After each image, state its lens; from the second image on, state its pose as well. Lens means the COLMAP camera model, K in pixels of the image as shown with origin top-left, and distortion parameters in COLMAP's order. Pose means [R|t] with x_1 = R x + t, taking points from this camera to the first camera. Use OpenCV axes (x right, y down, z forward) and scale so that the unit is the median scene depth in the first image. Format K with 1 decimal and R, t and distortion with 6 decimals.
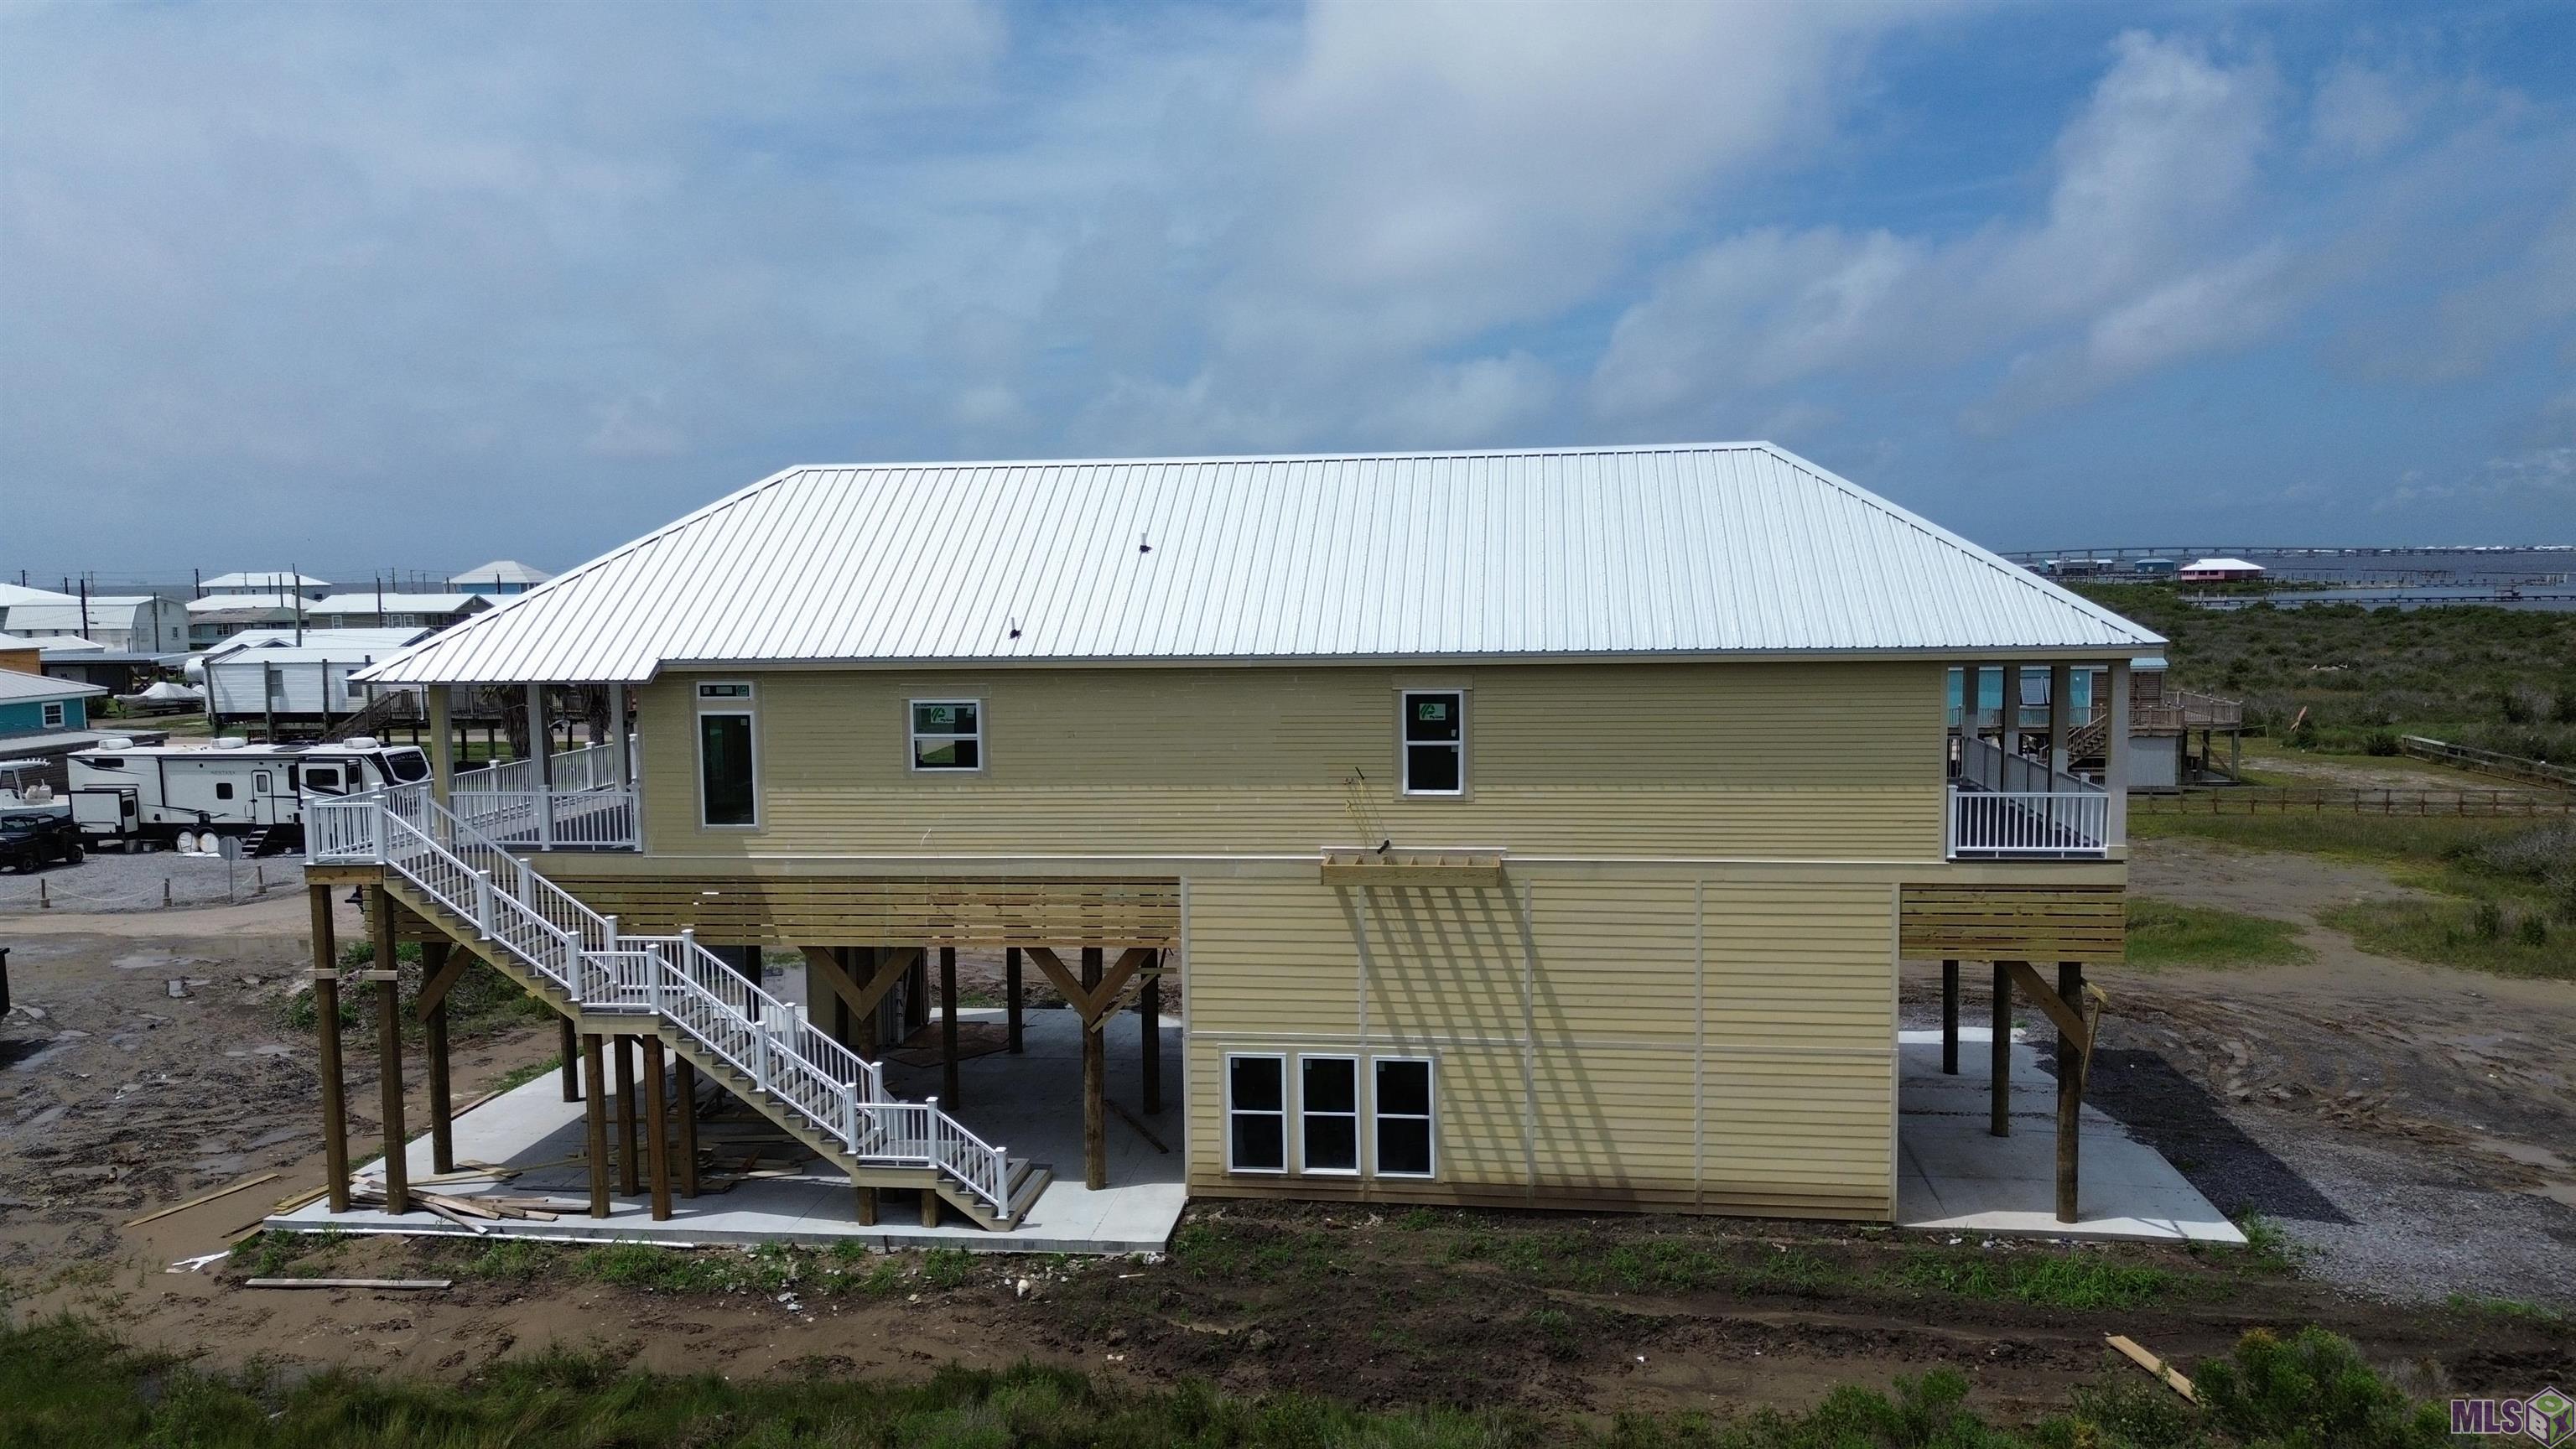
lens RADIAL K [[1830.8, 0, 1288.0], [0, 1830.8, 724.5], [0, 0, 1]] dist [0.049884, -0.043523]
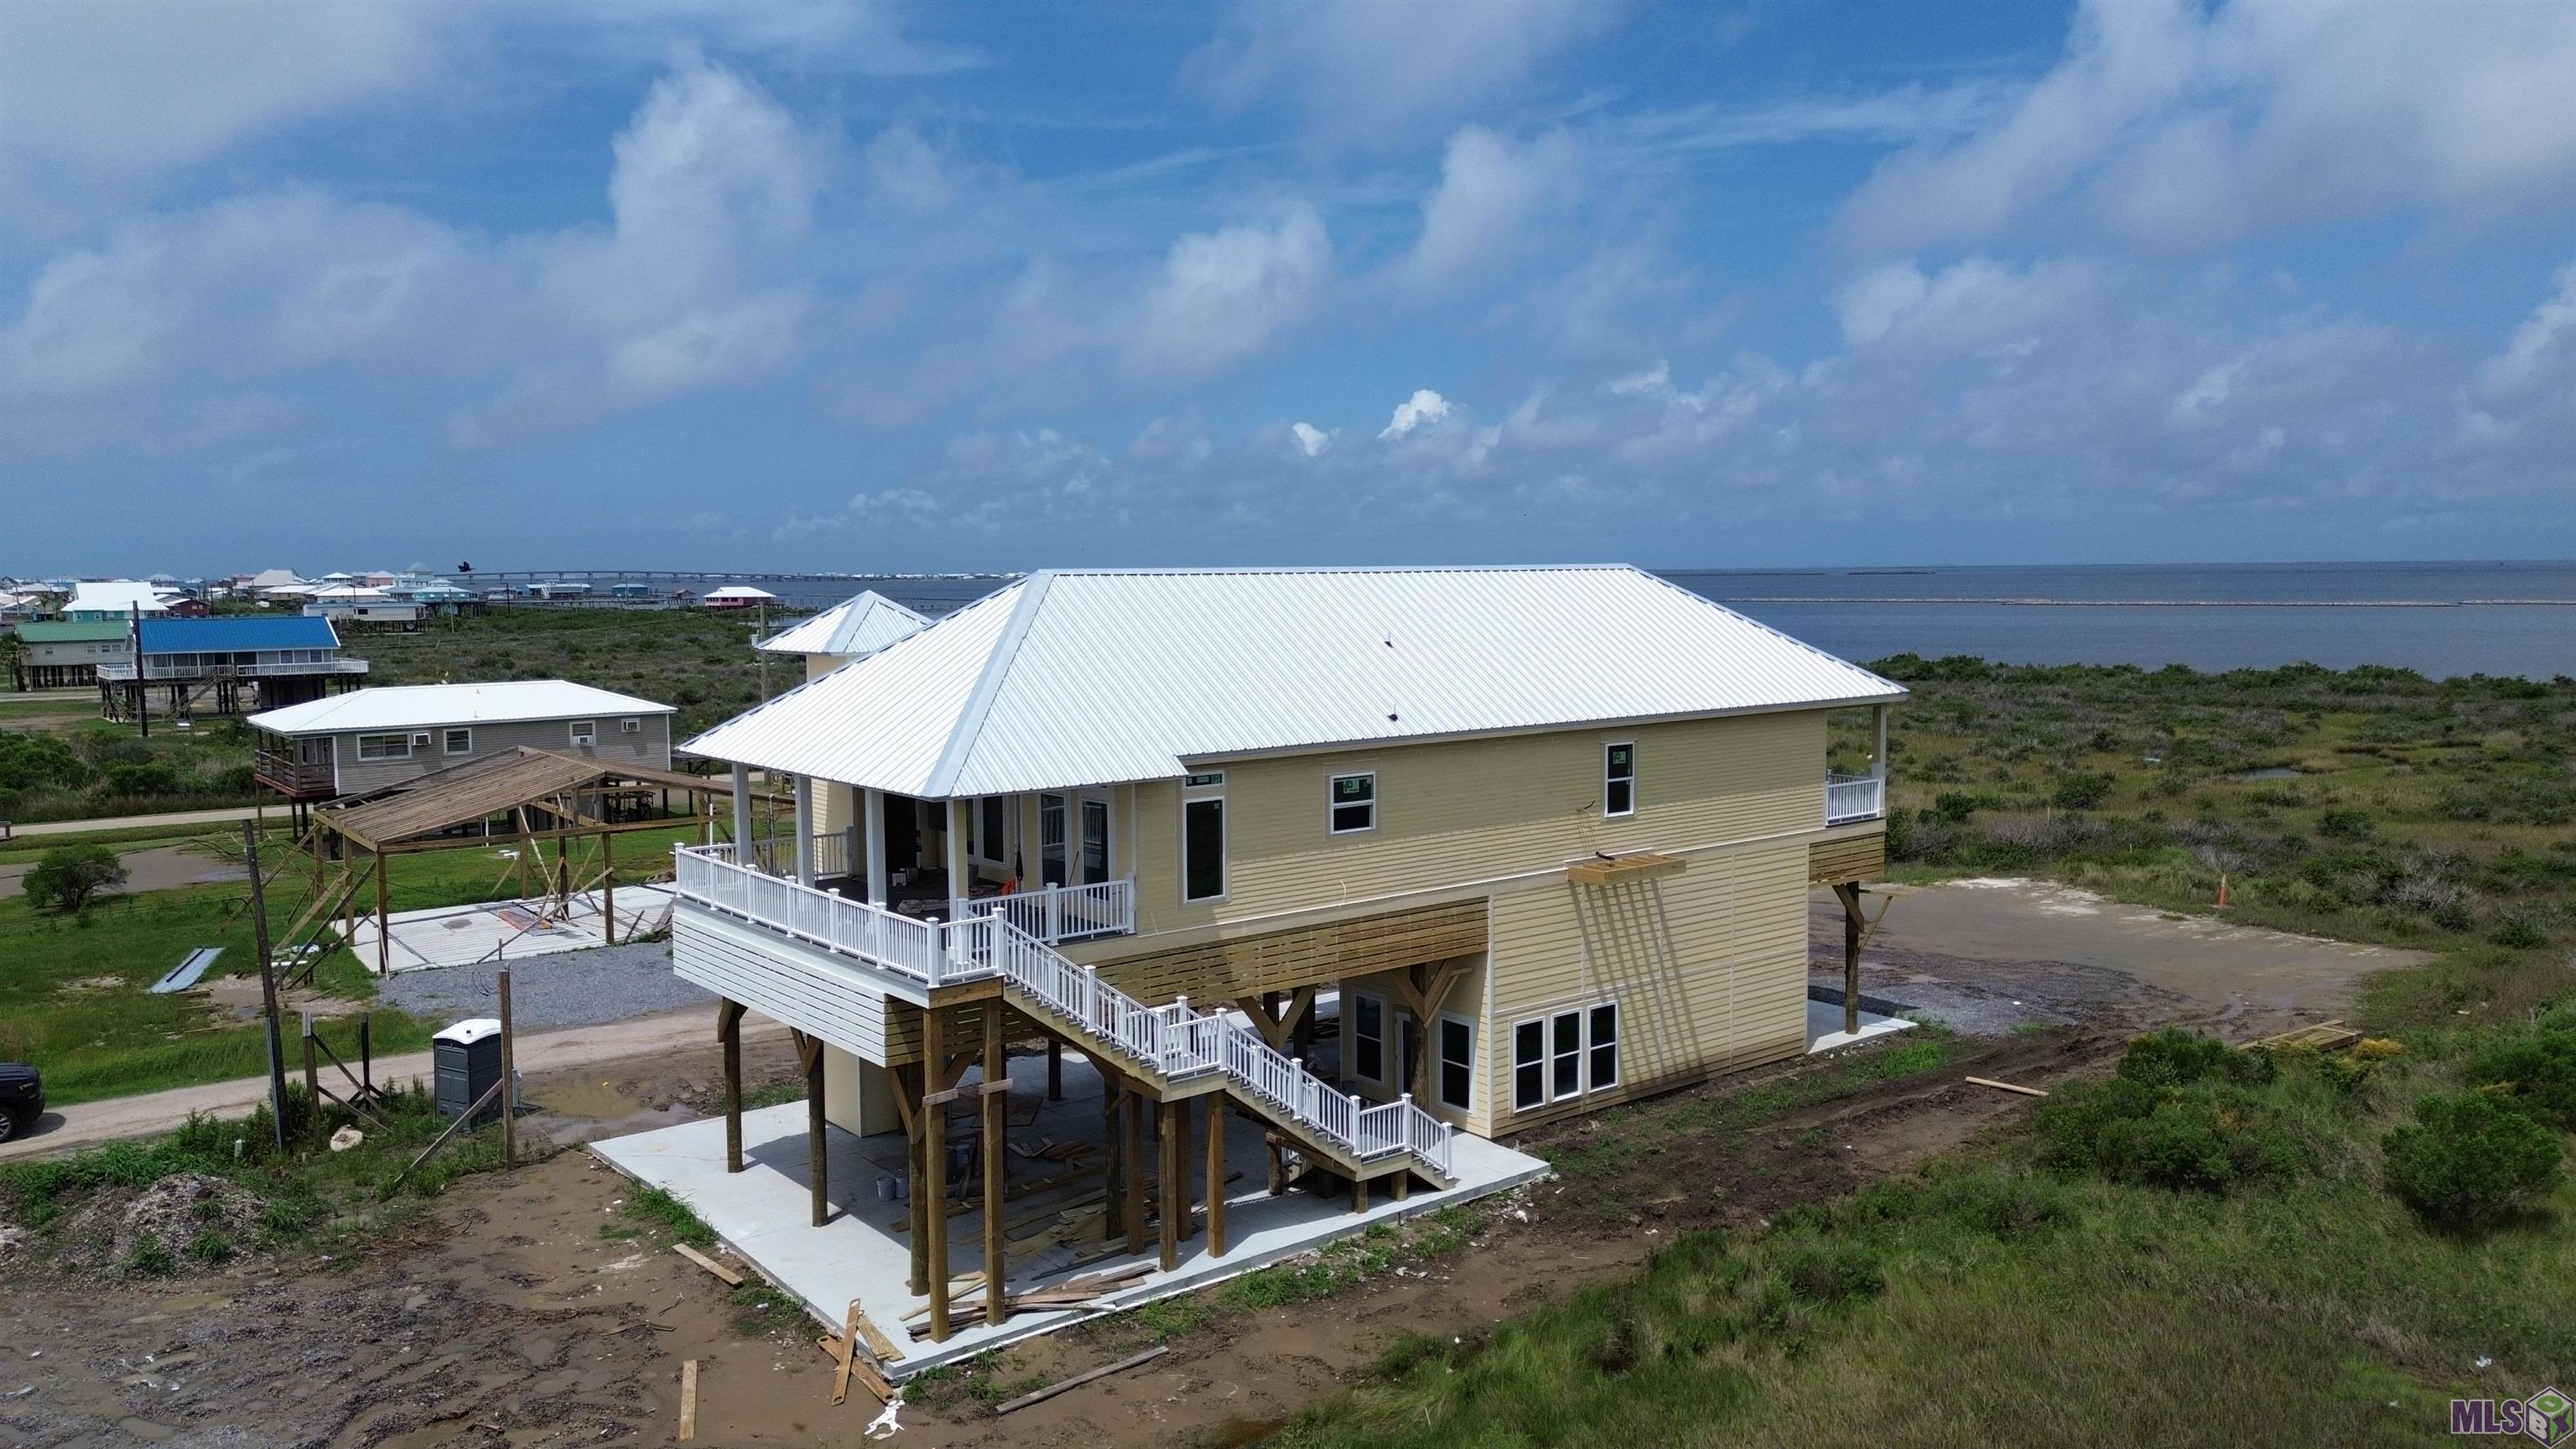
lens RADIAL K [[1830.8, 0, 1288.0], [0, 1830.8, 724.5], [0, 0, 1]] dist [0.049884, -0.043523]
pose [[0.690936, -0.050945, 0.721119, -1.106604], [0.058987, 0.998161, 0.014000, -0.066548], [-0.720505, 0.032864, 0.692670, 0.190190]]
